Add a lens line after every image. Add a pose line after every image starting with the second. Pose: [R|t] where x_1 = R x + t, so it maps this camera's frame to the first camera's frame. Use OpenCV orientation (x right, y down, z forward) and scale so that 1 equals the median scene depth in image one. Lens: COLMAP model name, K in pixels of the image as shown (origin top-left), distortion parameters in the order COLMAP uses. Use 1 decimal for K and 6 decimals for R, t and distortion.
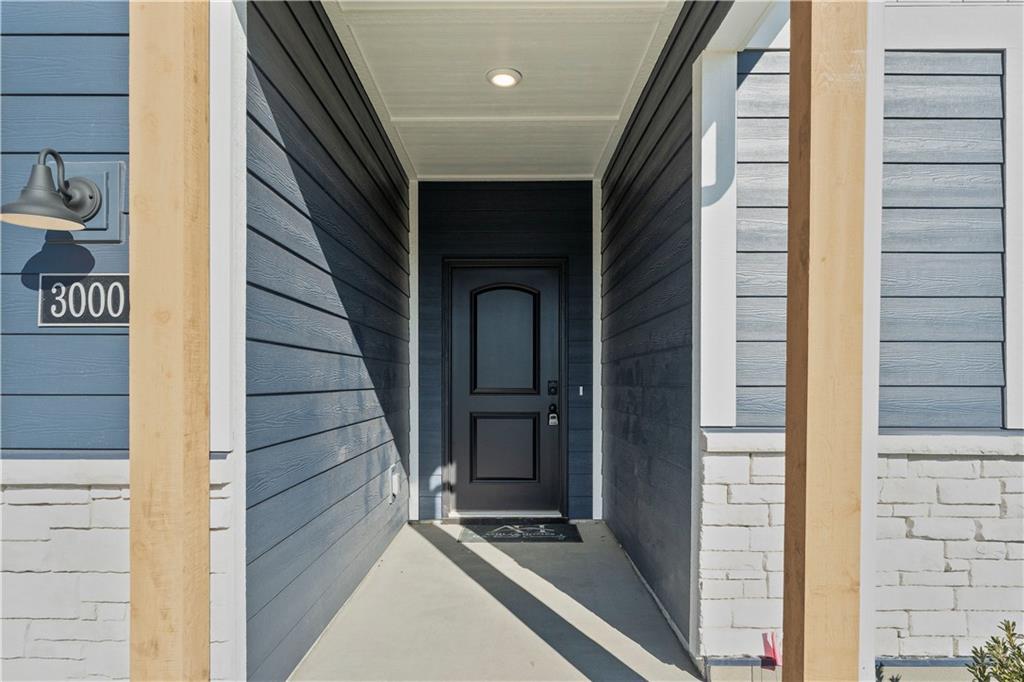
lens RADIAL K [[651.6, 0, 512.0], [0, 651.6, 341.0], [0, 0, 1]] dist [0.000136, 0.000054]
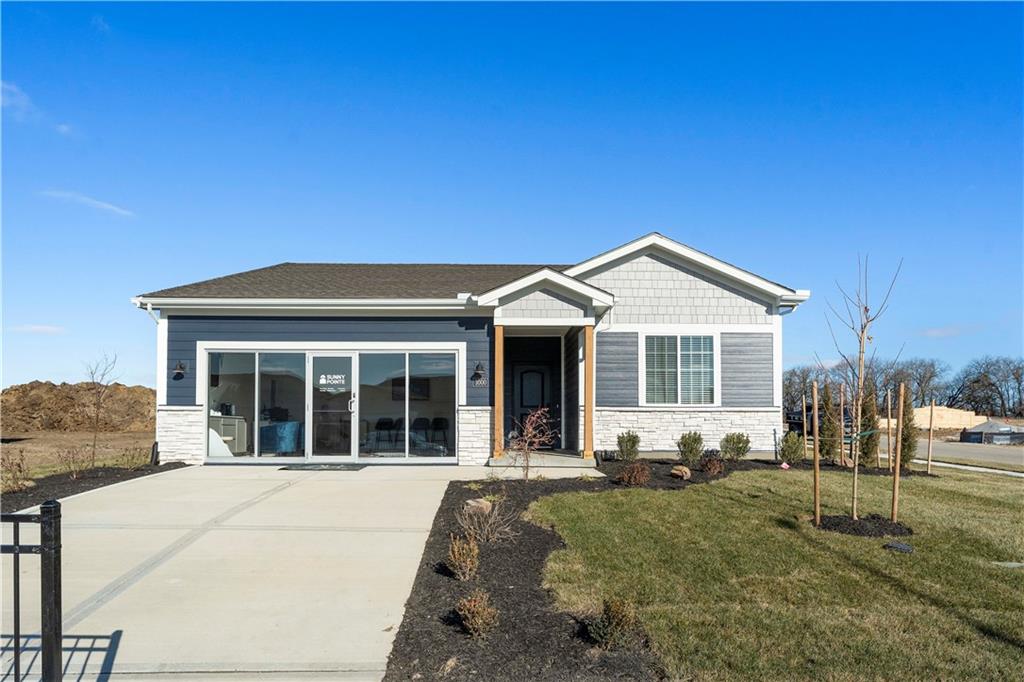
lens RADIAL K [[640.4, 0, 508.5], [0, 640.4, 351.8], [0, 0, 1]] dist [-0.001674, 0.001731]
pose [[0.999856, 0.002409, 0.016811, -0.172497], [-0.001348, 0.998021, -0.062870, 0.012548], [-0.016930, 0.062838, 0.997880, -1.972455]]
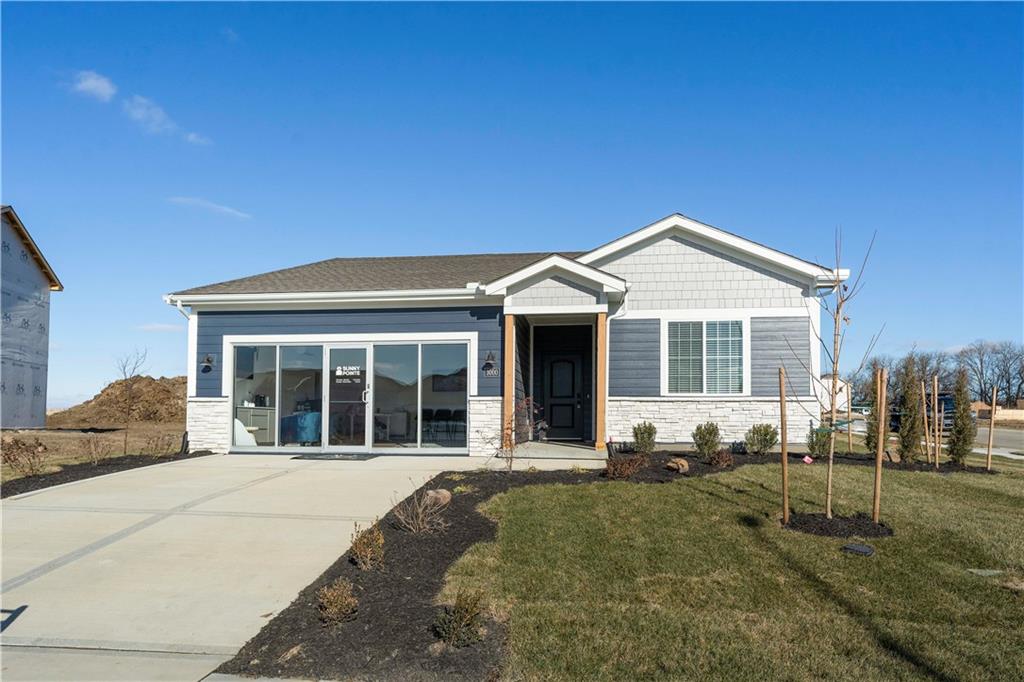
lens RADIAL K [[647.9, 0, 512.0], [0, 647.9, 341.0], [0, 0, 1]] dist [0.001063, -0.000513]
pose [[0.992993, -0.012903, -0.117467, 0.111706], [0.005192, 0.997825, -0.065719, 0.017973], [0.118059, 0.064649, 0.990900, -1.947314]]
